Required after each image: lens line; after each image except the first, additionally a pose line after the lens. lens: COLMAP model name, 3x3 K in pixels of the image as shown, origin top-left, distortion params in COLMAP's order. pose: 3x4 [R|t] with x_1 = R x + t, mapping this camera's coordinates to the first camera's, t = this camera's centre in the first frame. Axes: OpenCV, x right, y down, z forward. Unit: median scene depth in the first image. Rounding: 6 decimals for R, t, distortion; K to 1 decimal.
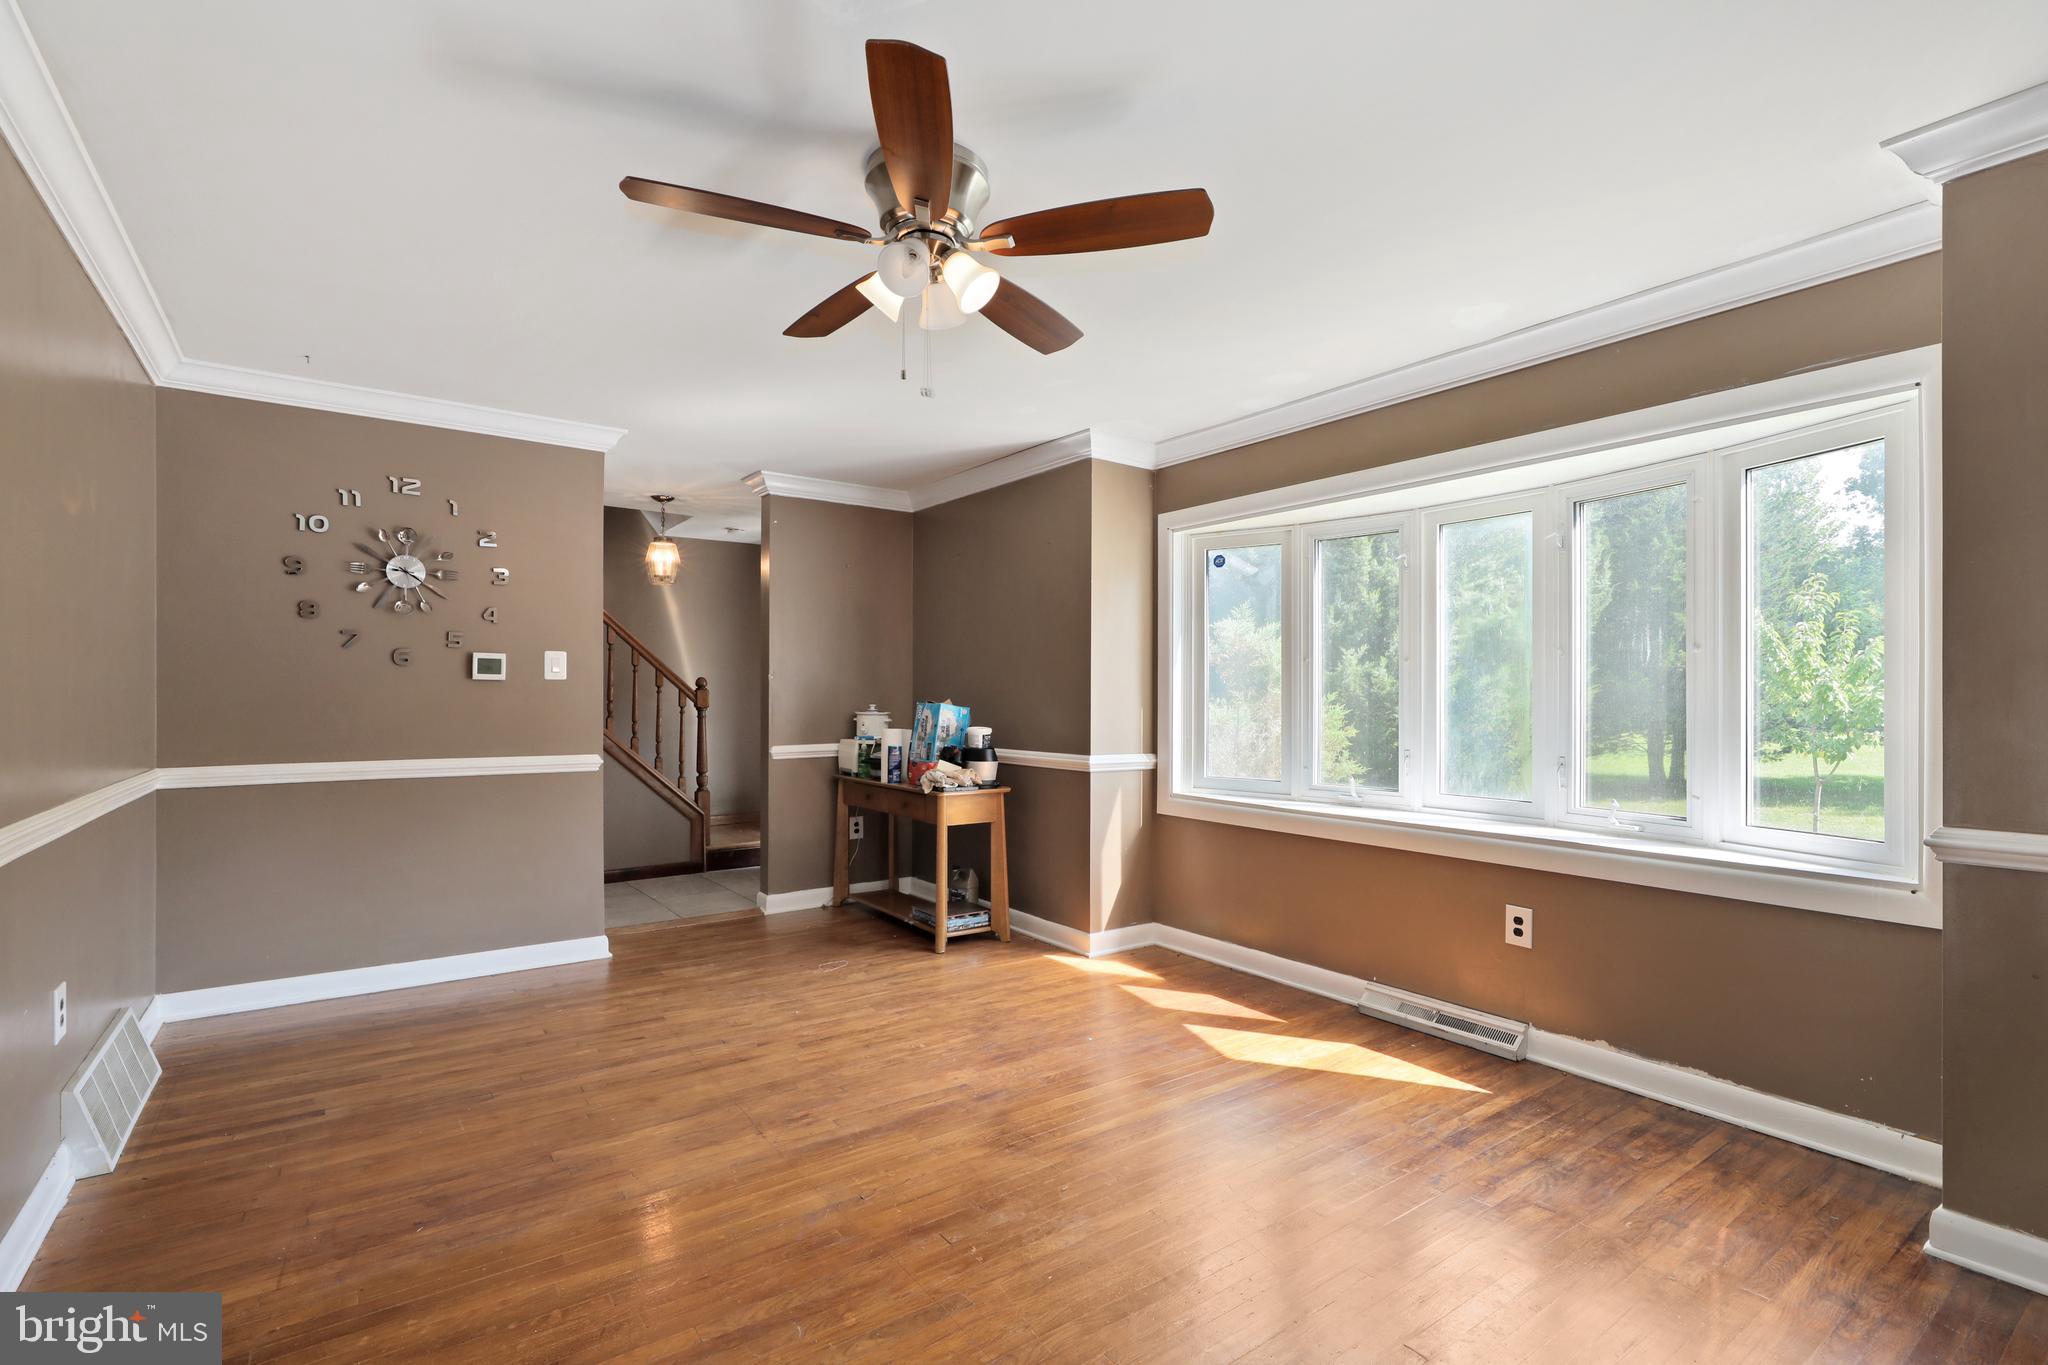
lens RADIAL K [[941.9, 0, 1026.6], [0, 941.9, 688.6], [0, 0, 1]] dist [0.000004, 0.000785]
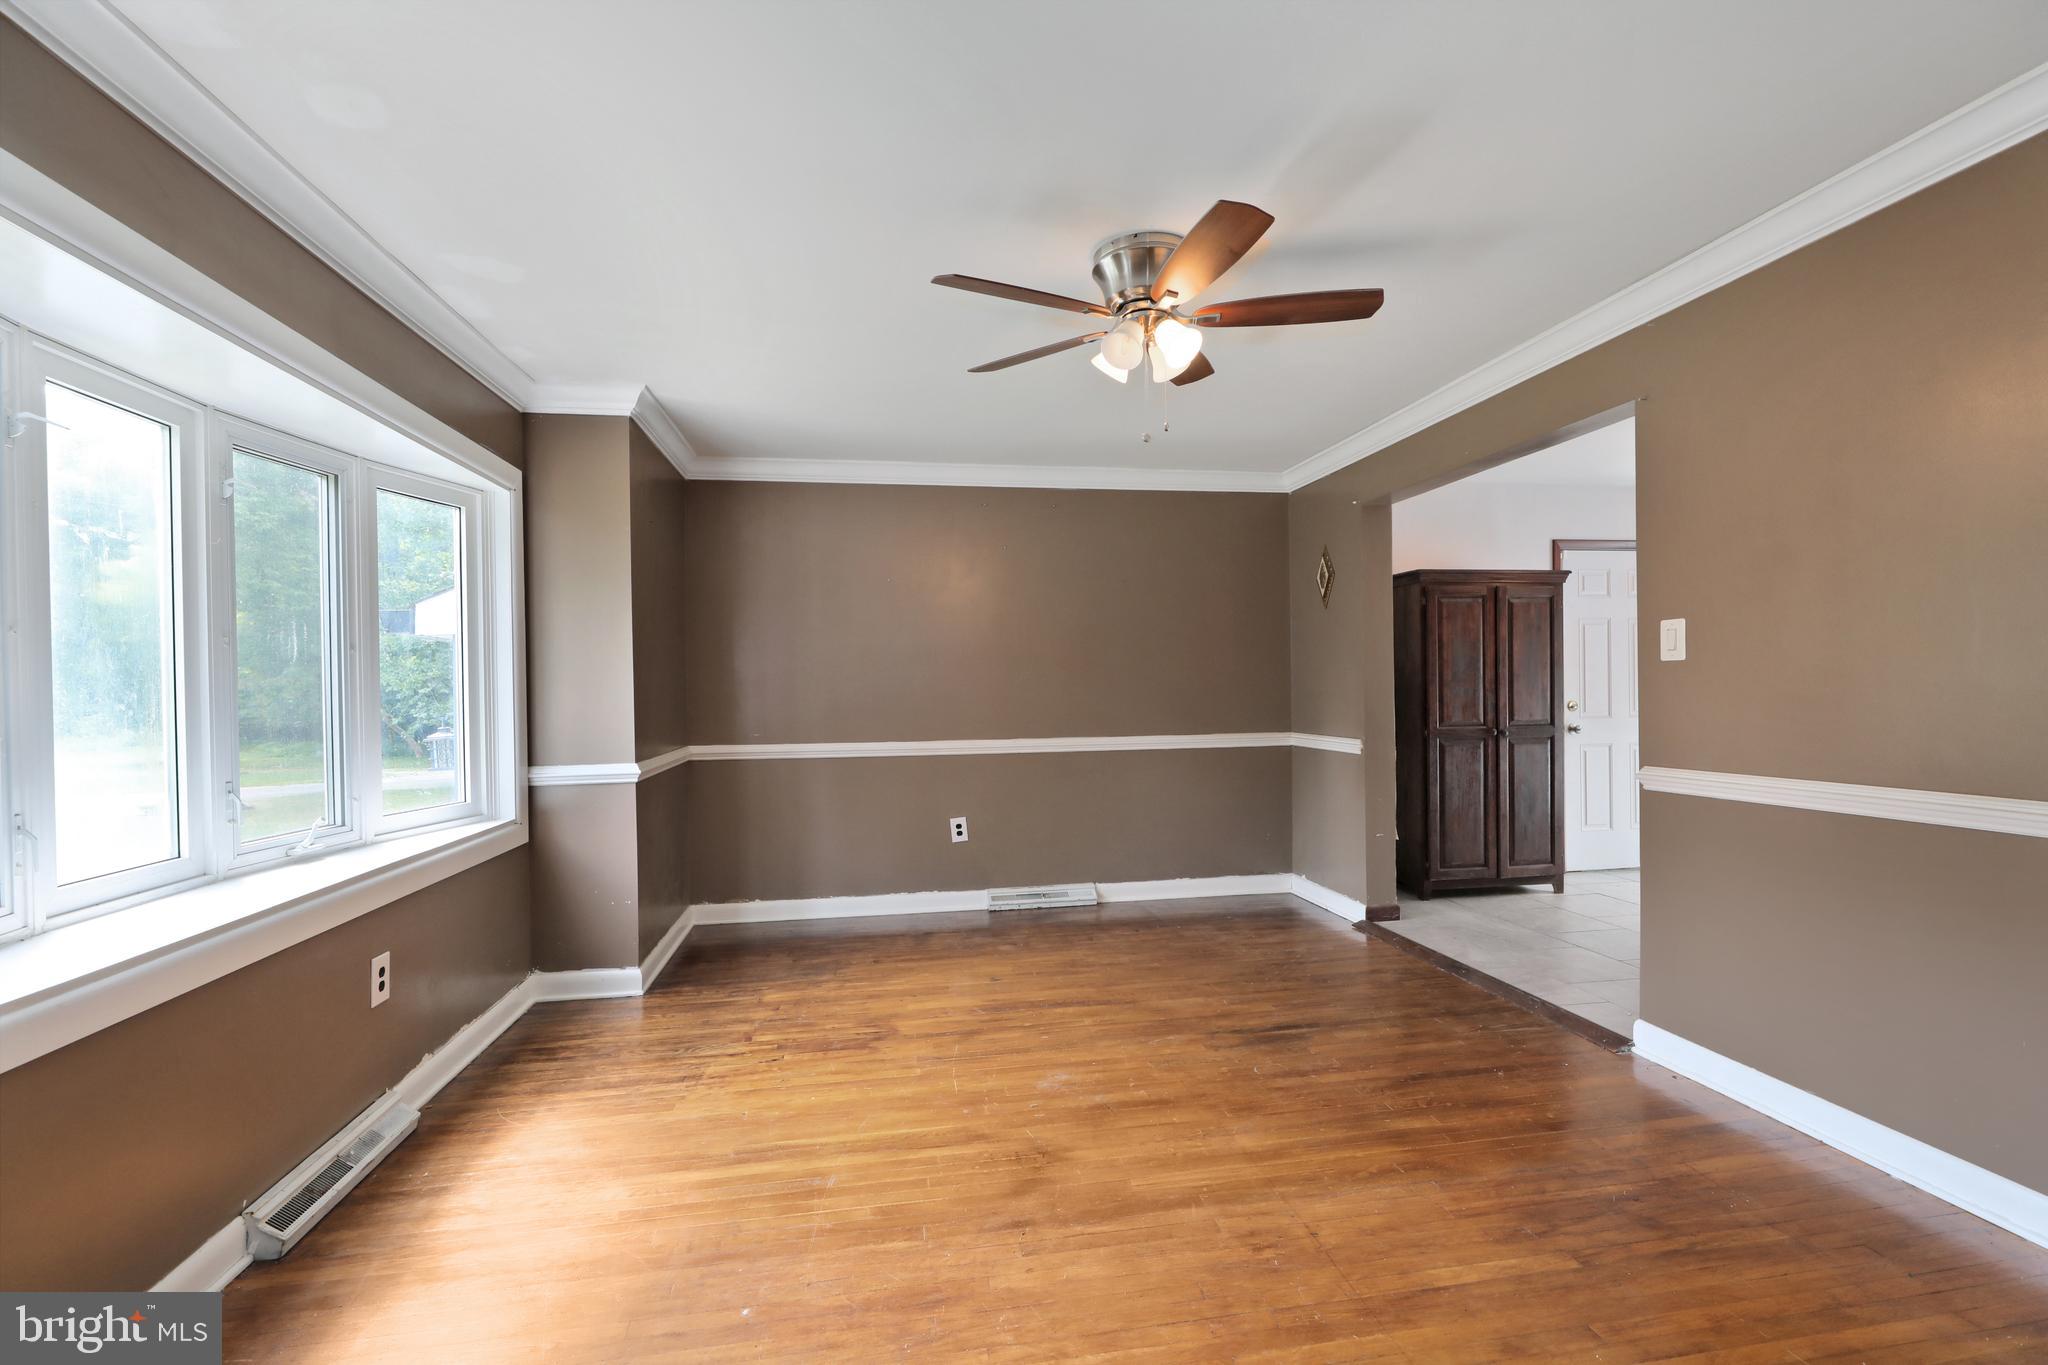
lens RADIAL K [[941.9, 0, 1027.8], [0, 941.9, 690.0], [0, 0, 1]] dist [0.000004, 0.000785]
pose [[-0.897941, 0.010008, 0.440003, -0.442033], [0.009482, 0.999949, -0.003394, 0.012515], [-0.440015, 0.001124, -0.897990, 1.910059]]
